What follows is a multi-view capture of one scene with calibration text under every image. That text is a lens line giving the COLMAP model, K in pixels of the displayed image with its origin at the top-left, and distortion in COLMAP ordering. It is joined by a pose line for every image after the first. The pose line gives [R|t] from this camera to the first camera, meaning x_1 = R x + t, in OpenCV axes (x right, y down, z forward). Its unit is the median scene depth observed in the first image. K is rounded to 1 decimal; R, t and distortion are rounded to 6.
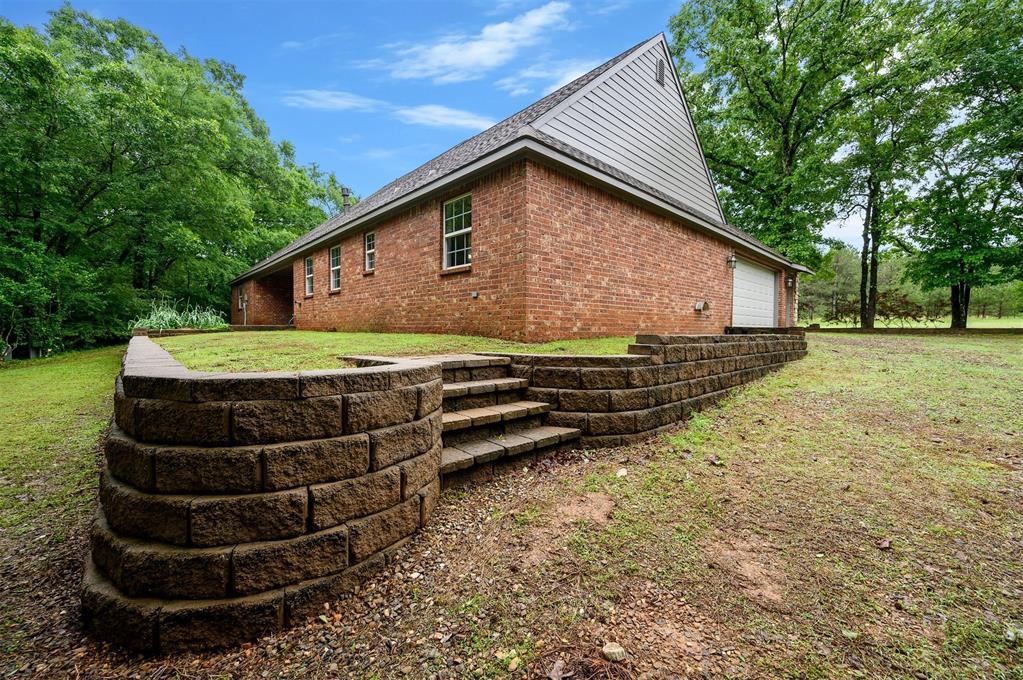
lens RADIAL K [[403.3, 0, 511.5], [0, 403.3, 340.0], [0, 0, 1]] dist [-0.001617, -0.000035]
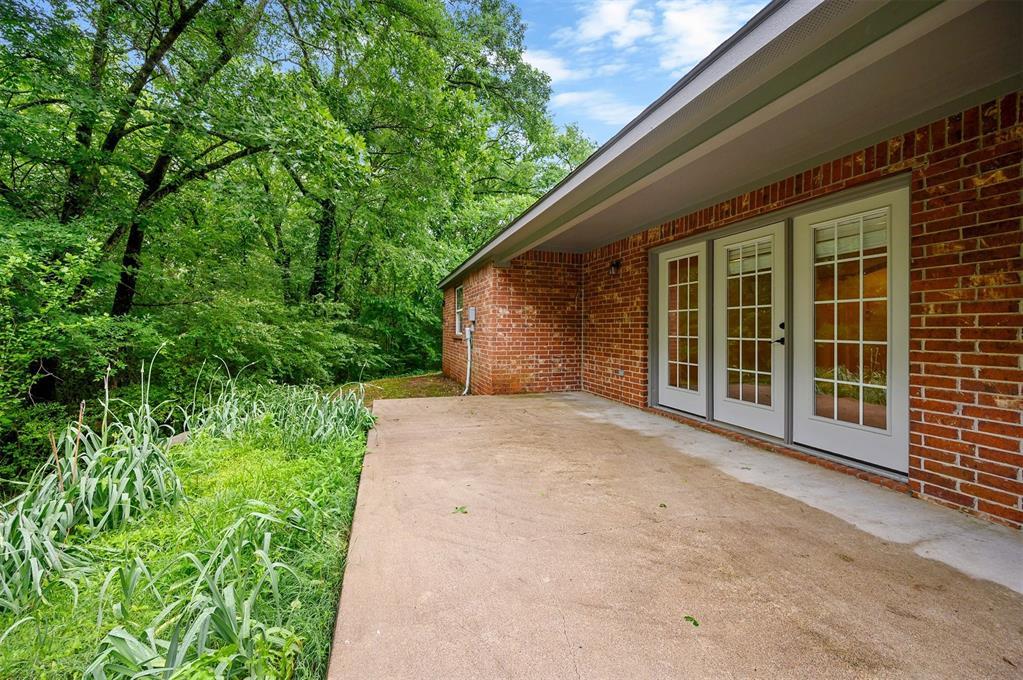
lens RADIAL K [[403.3, 0, 511.5], [0, 403.3, 340.0], [0, 0, 1]] dist [-0.001617, -0.000035]
pose [[0.902935, 0.002658, -0.429769, -0.467400], [0.003071, 0.999915, 0.012637, -0.088424], [0.429766, -0.012730, 0.902851, 0.677063]]
